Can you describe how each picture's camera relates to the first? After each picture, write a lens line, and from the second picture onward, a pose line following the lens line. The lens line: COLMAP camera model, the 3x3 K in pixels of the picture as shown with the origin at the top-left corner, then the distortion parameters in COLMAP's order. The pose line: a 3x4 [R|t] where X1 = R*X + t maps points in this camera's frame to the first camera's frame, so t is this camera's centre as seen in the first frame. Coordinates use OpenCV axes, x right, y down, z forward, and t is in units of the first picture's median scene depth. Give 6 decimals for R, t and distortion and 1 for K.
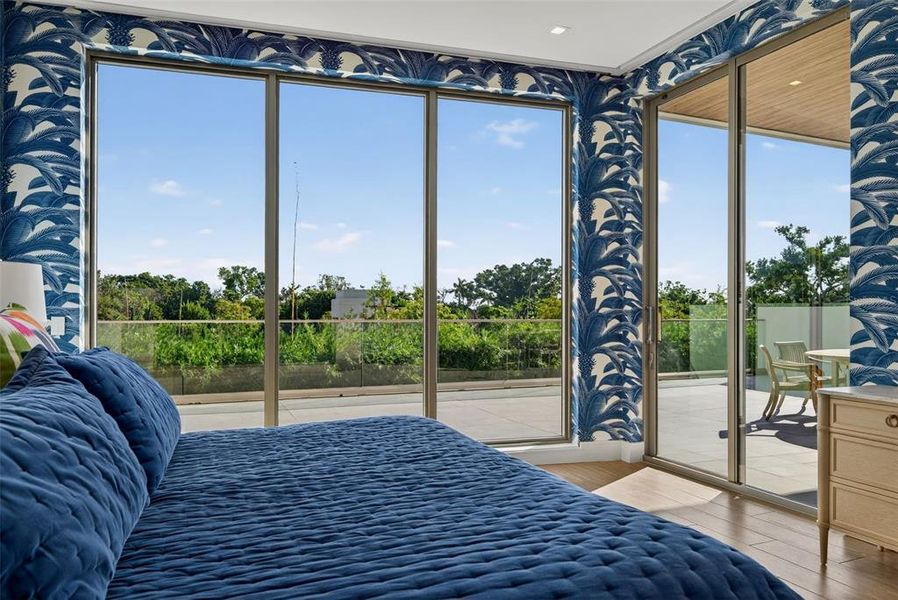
lens RADIAL K [[615.1, 0, 445.8], [0, 615.1, 304.4], [0, 0, 1]] dist [0.010854, 0.000025]
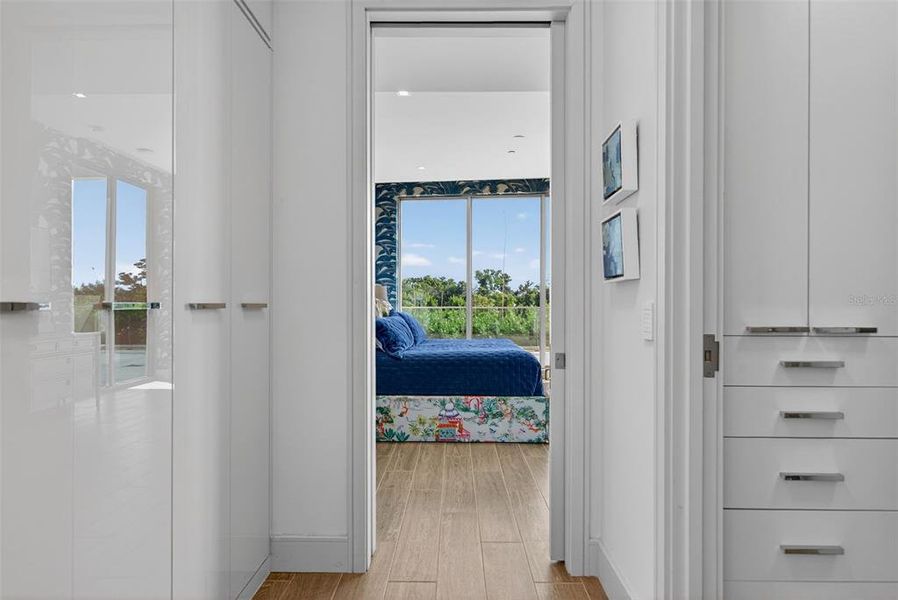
lens RADIAL K [[473.3, 0, 451.5], [0, 473.3, 301.8], [0, 0, 1]] dist [0.001546, -0.001040]
pose [[0.919695, -0.000186, -0.392634, 0.335459], [0.003991, 0.999953, 0.008874, -0.003480], [0.392614, -0.009728, 0.919652, -0.618046]]
